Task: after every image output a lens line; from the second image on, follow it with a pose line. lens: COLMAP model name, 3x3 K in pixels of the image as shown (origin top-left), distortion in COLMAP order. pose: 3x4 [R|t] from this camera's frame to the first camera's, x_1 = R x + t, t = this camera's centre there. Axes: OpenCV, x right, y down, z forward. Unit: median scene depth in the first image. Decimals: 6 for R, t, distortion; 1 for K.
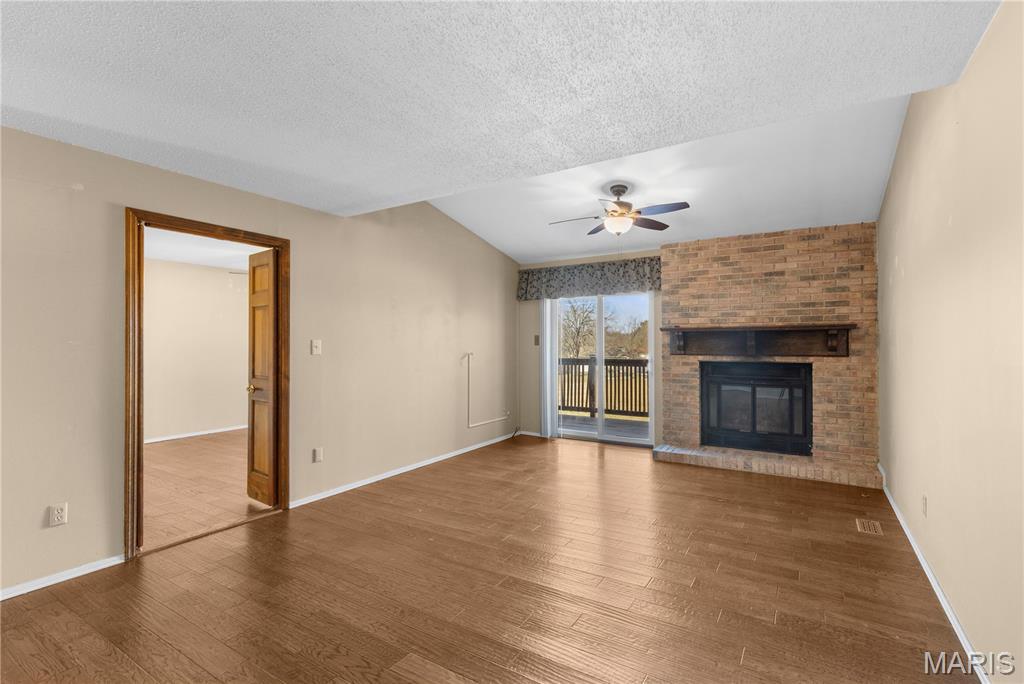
lens RADIAL K [[475.0, 0, 530.2], [0, 475.0, 335.7], [0, 0, 1]] dist [0.004616, -0.000996]
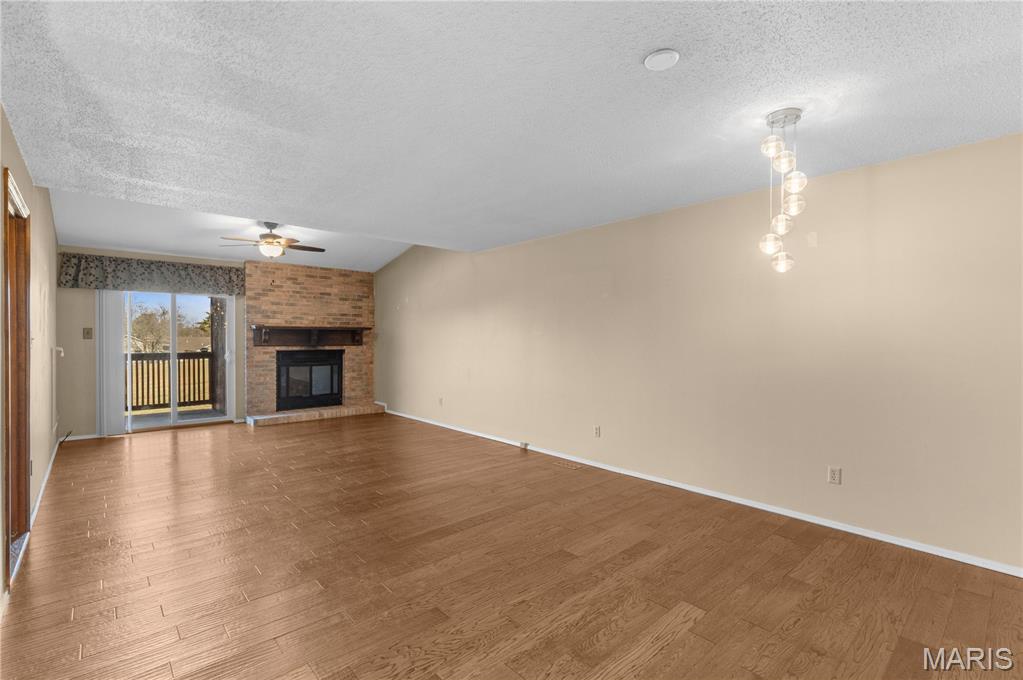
lens RADIAL K [[474.6, 0, 514.8], [0, 474.6, 332.2], [0, 0, 1]] dist [0.004616, -0.000996]
pose [[0.276632, 0.013860, 0.960876, -0.845206], [-0.020899, 0.999746, -0.008404, -0.002749], [-0.960749, -0.017756, 0.276852, -0.048179]]
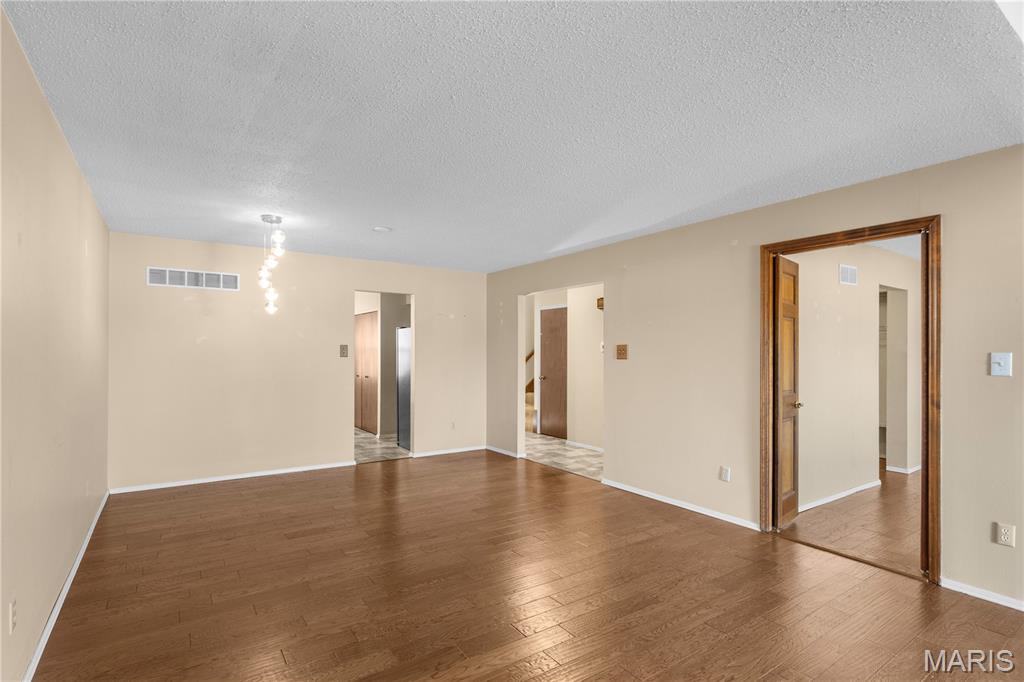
lens RADIAL K [[496.1, 0, 507.7], [0, 496.1, 347.4], [0, 0, 1]] dist [0.011226, 0.000277]
pose [[-0.414789, -0.005789, -0.909899, 0.360206], [0.015160, 0.999797, -0.013272, 0.000590], [0.909791, -0.019299, -0.414617, 0.559408]]
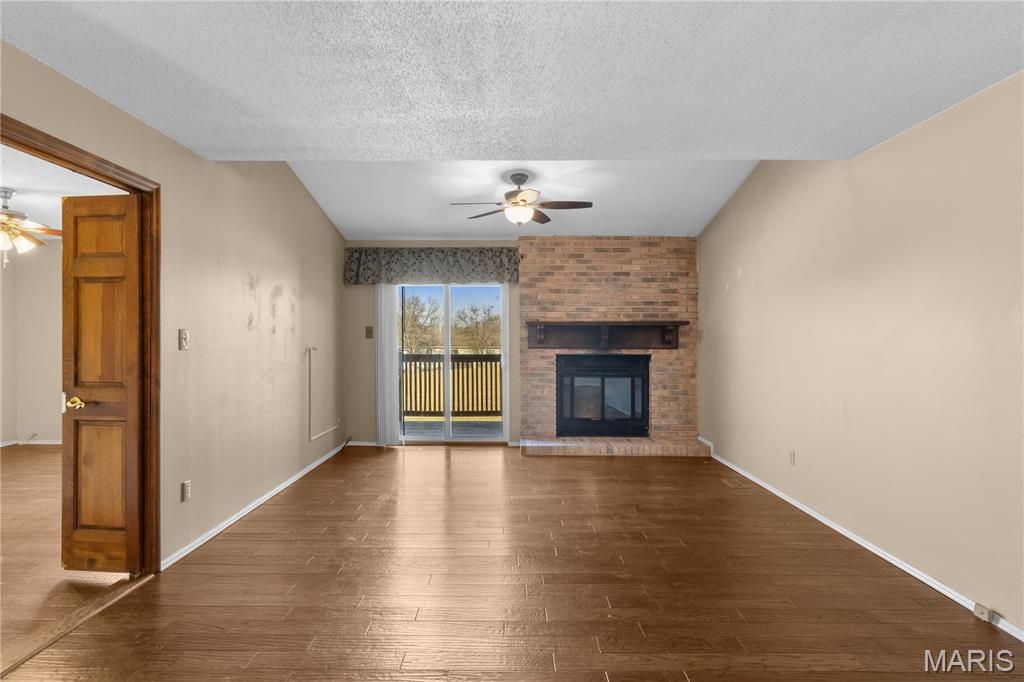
lens RADIAL K [[560.0, 0, 505.6], [0, 560.0, 330.0], [0, 0, 1]] dist [0.002295, -0.002186]
pose [[0.857345, 0.011246, 0.514619, -0.386534], [-0.013413, 0.999910, 0.000495, 0.002169], [-0.514567, -0.007327, 0.857419, 0.029088]]
